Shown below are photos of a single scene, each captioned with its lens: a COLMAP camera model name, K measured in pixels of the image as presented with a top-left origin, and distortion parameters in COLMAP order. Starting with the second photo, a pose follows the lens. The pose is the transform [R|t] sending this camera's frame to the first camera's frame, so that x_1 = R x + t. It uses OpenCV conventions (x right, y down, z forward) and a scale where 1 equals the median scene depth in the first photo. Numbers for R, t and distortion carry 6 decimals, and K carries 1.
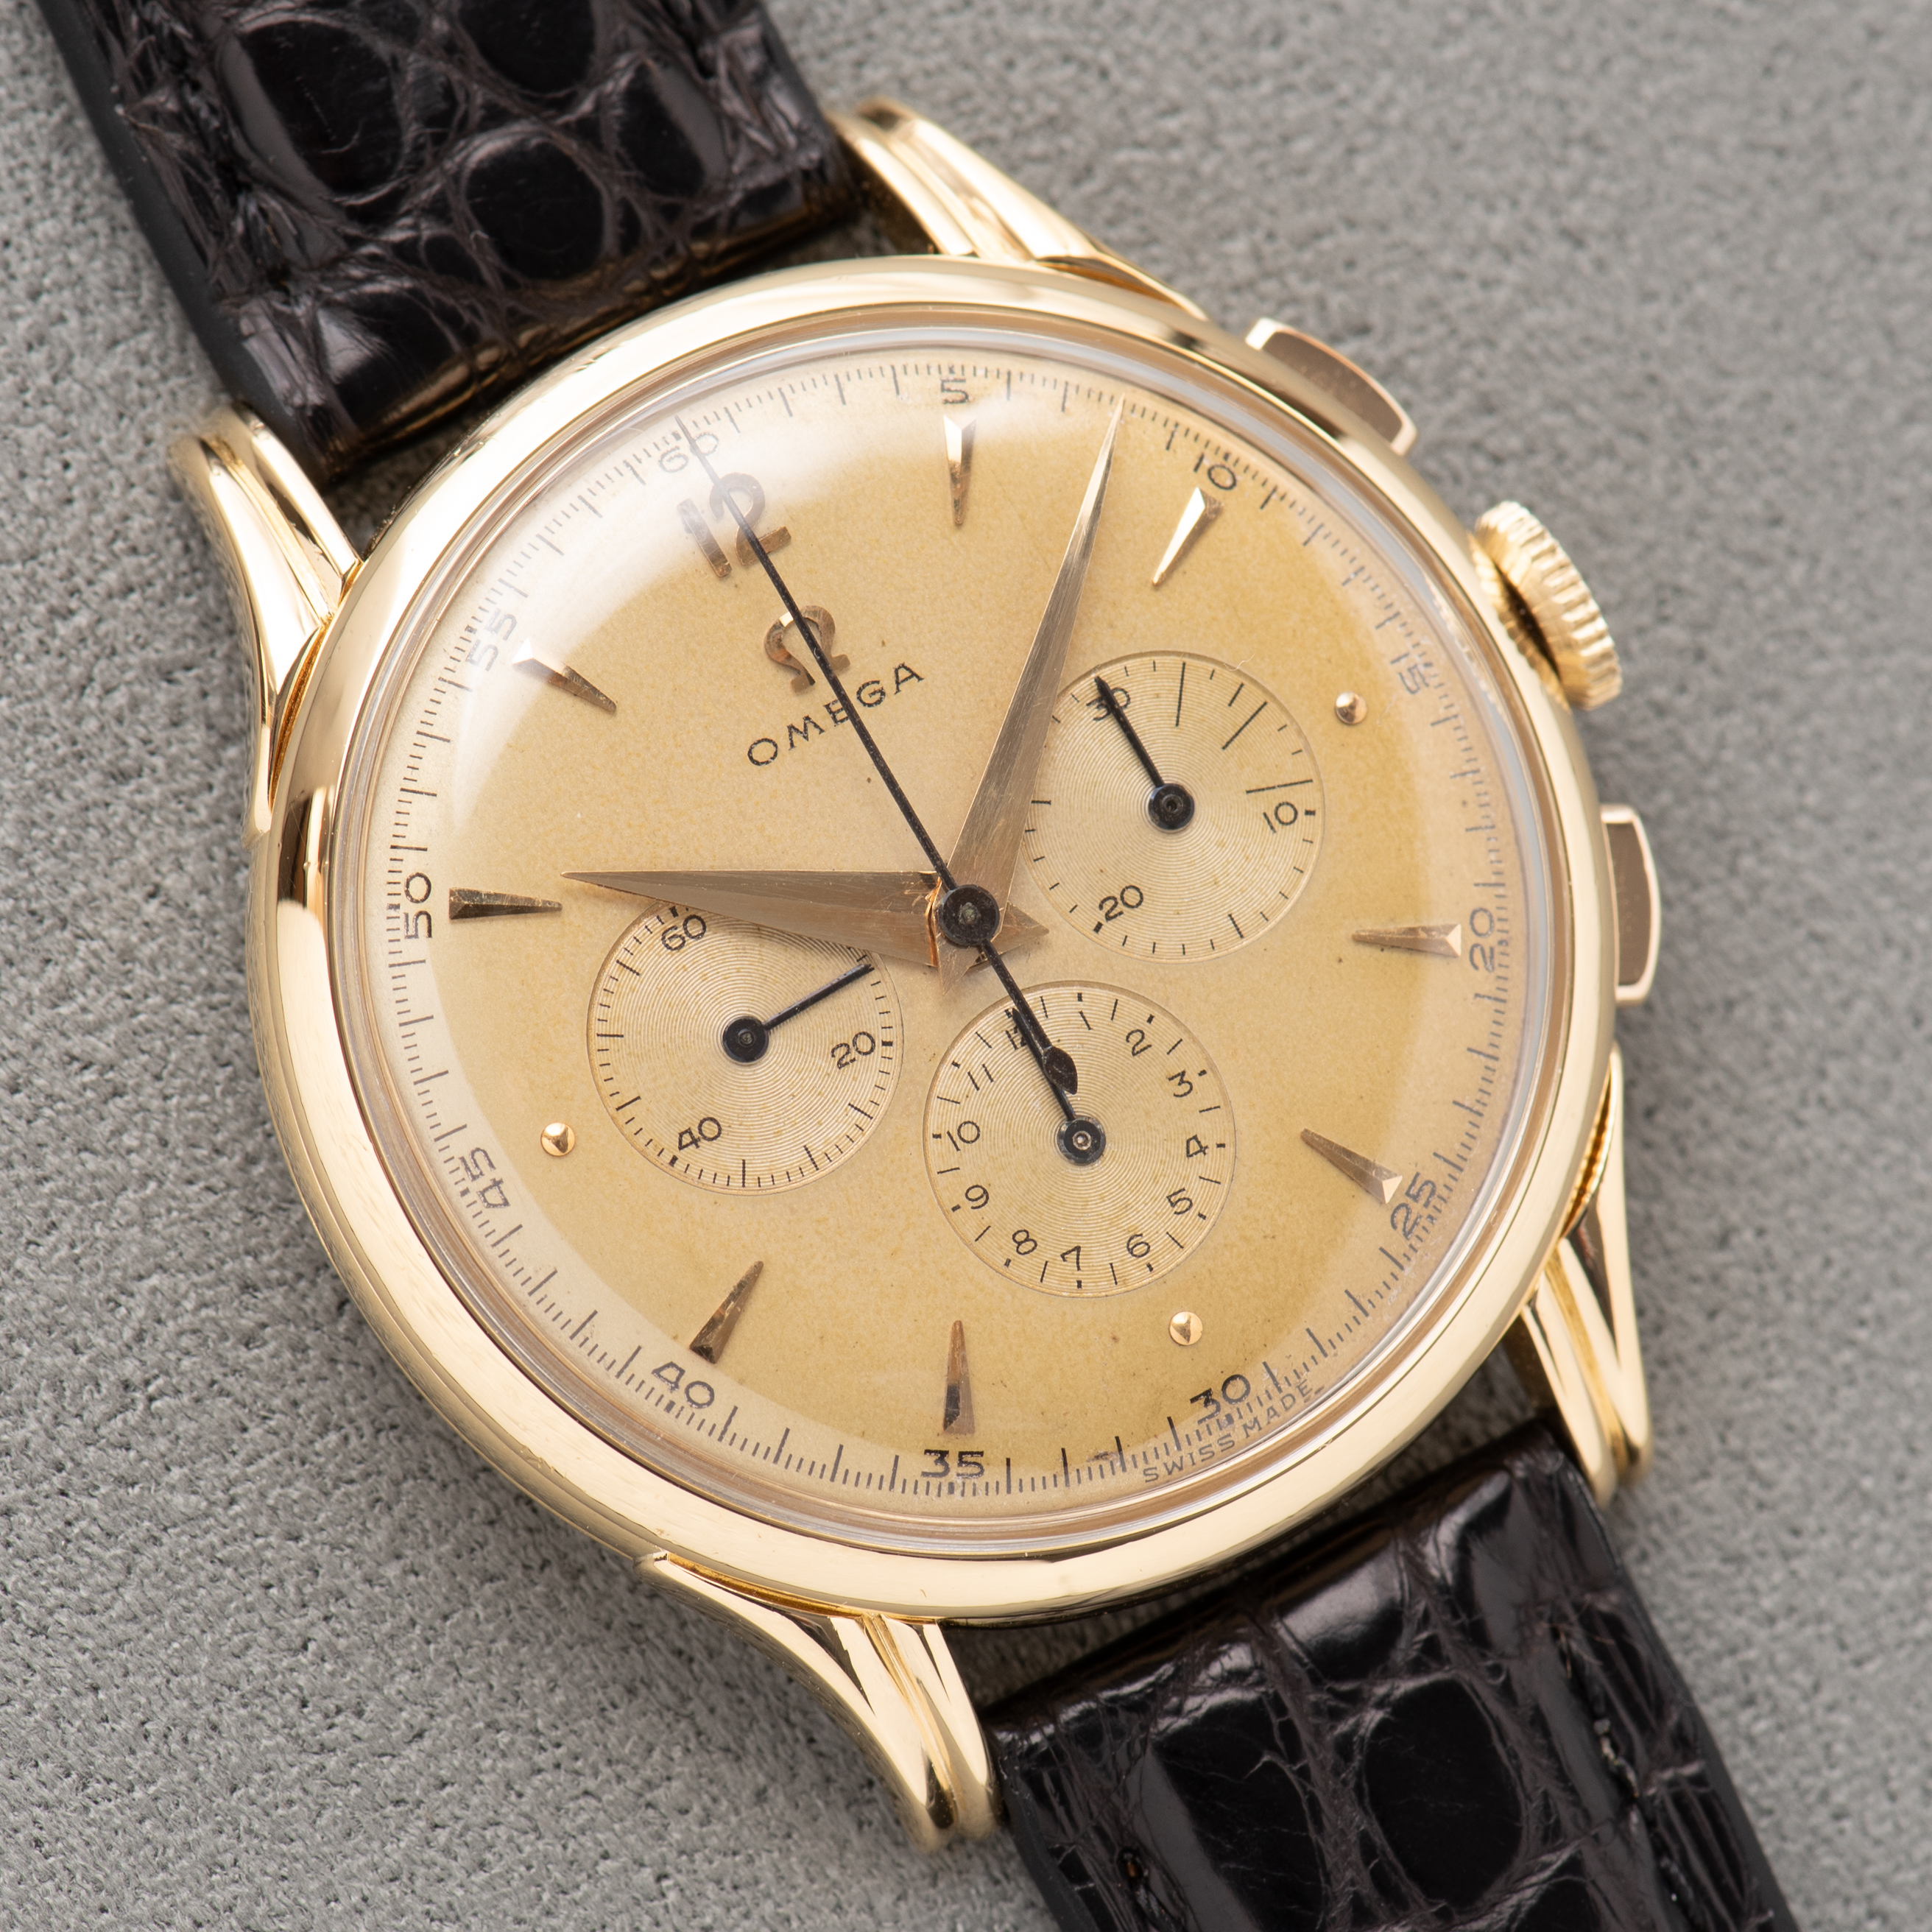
lens RADIAL K [[12995.1, 0, 971.9], [0, 12995.1, 860.7], [0, 0, 1]] dist [-3.236586, -31.523533]
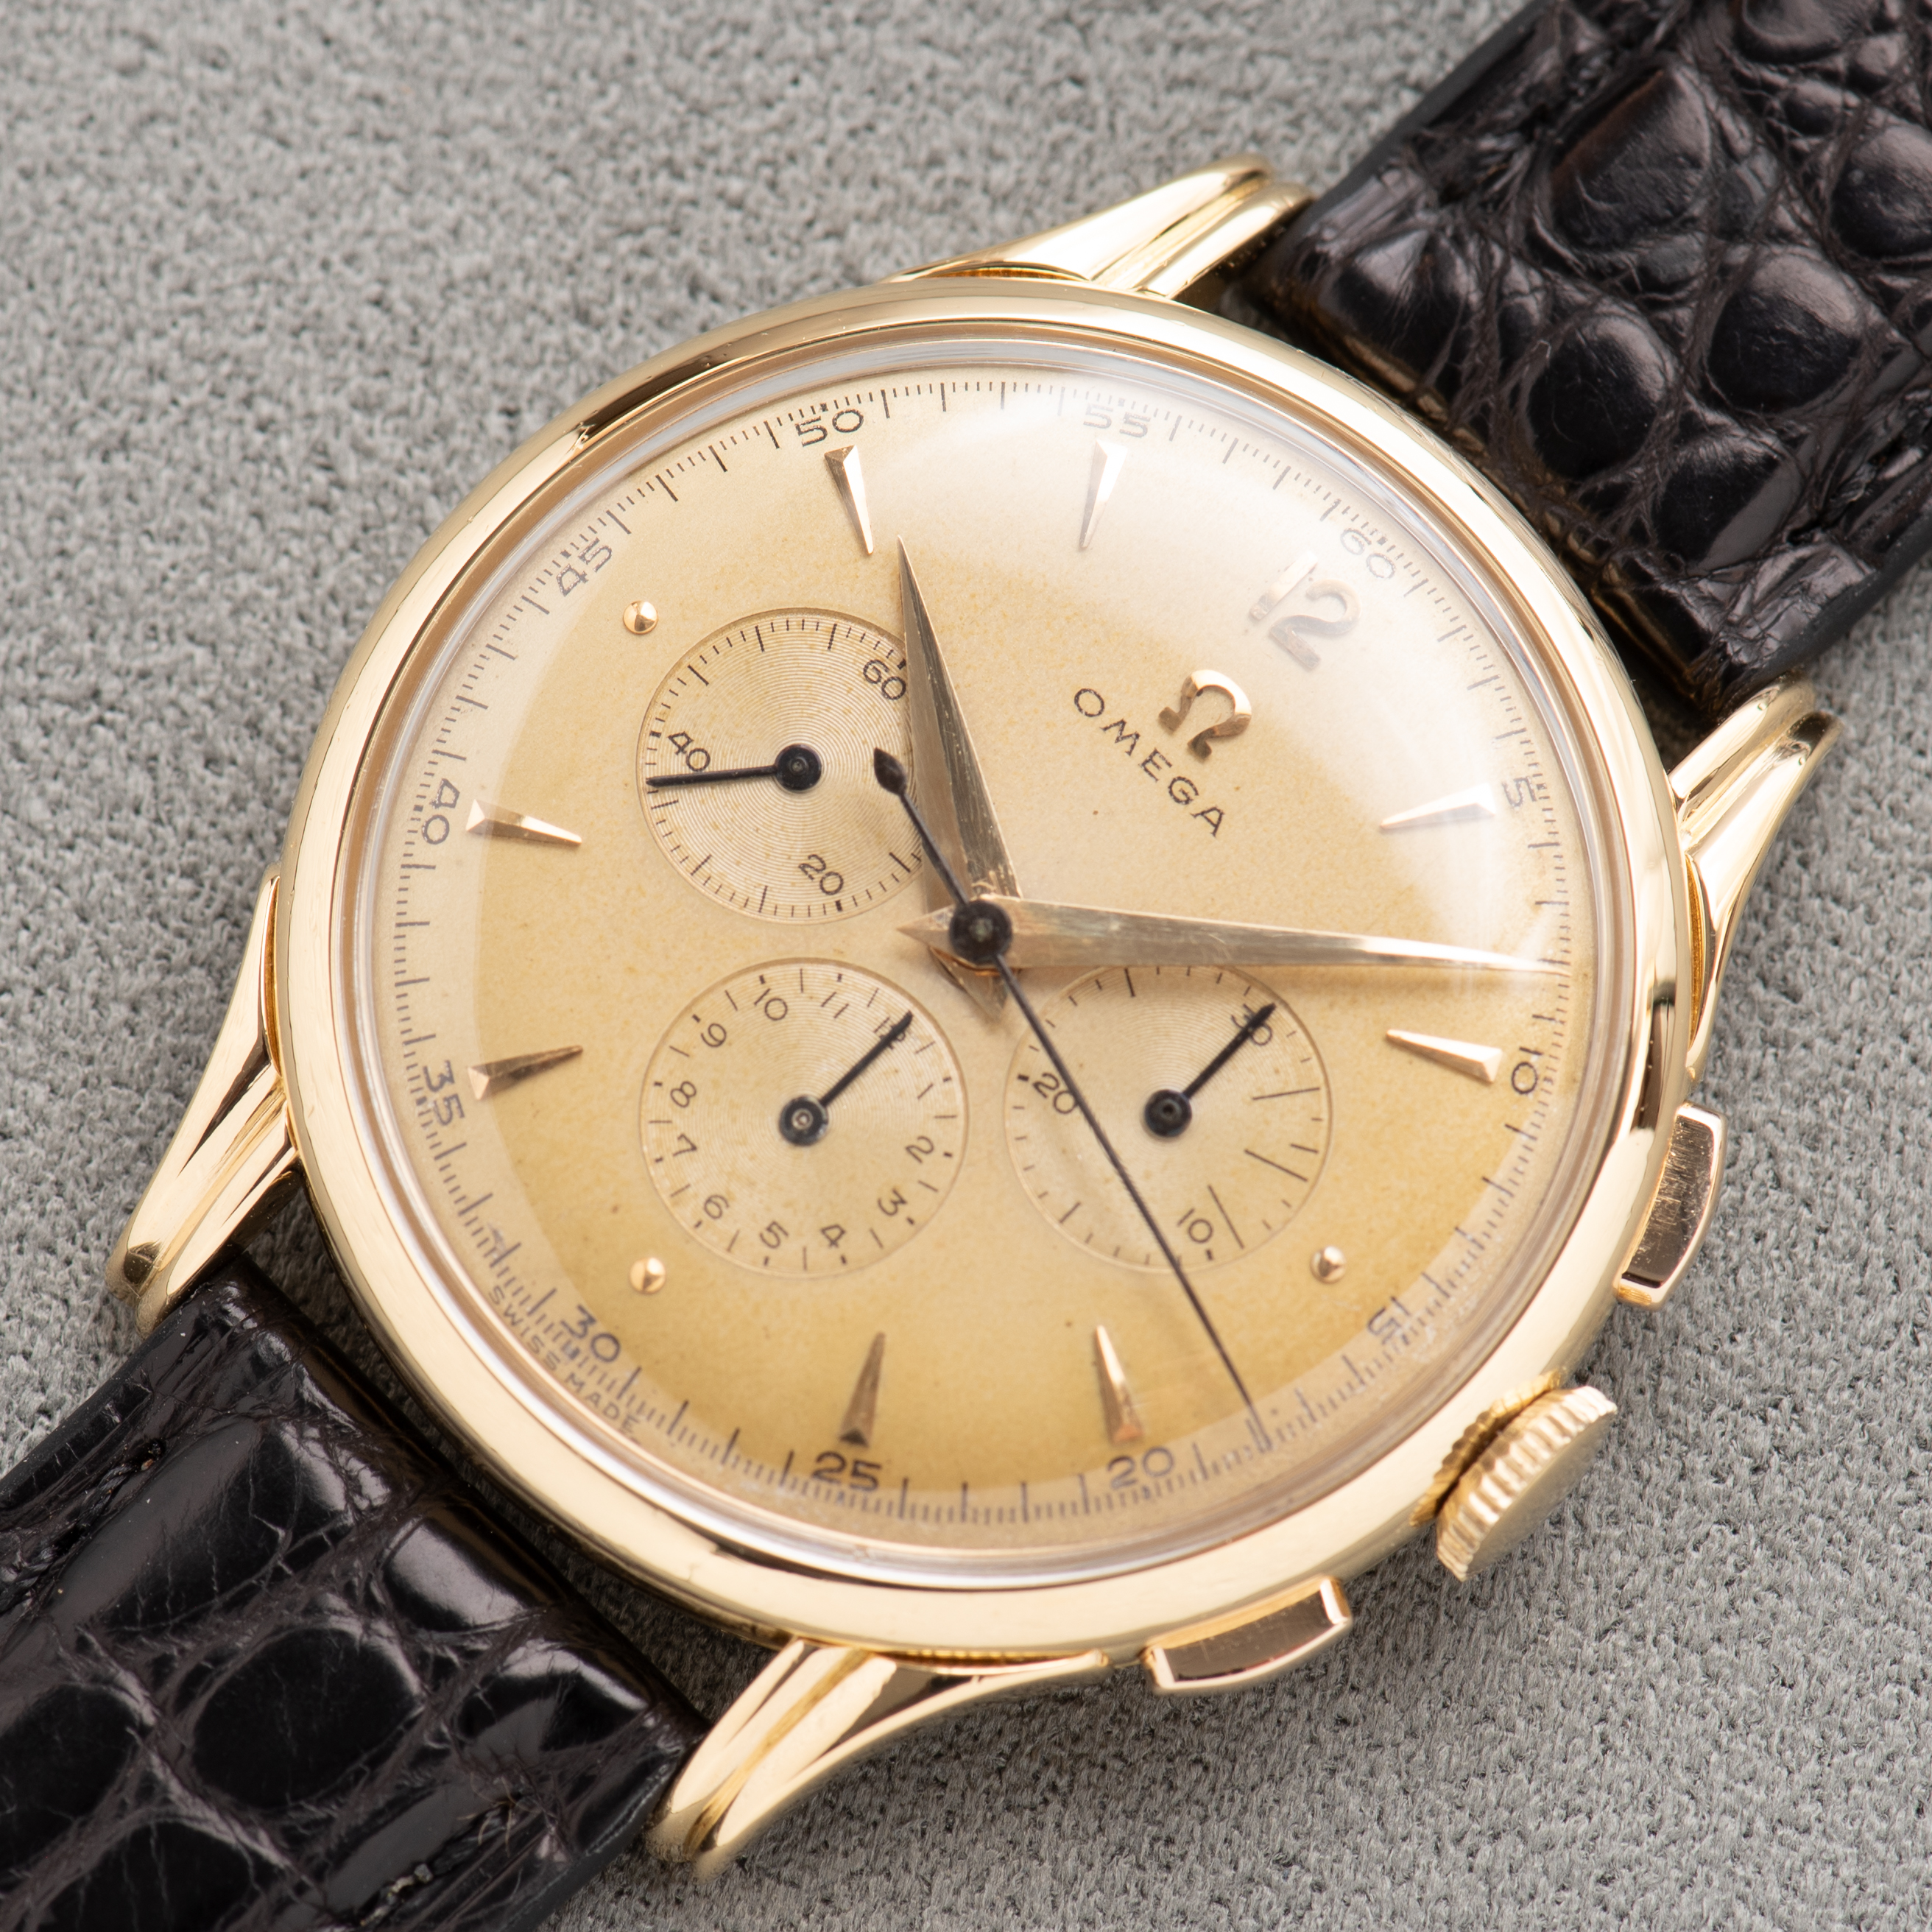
lens RADIAL K [[12995.1, 0, 971.9], [0, 12995.1, 860.7], [0, 0, 1]] dist [-3.236586, -31.523533]
pose [[0.270842, 0.863859, -0.424727, 0.404104], [-0.938310, 0.335452, 0.083936, -0.077607], [0.214985, 0.375792, 0.901422, 0.121655]]
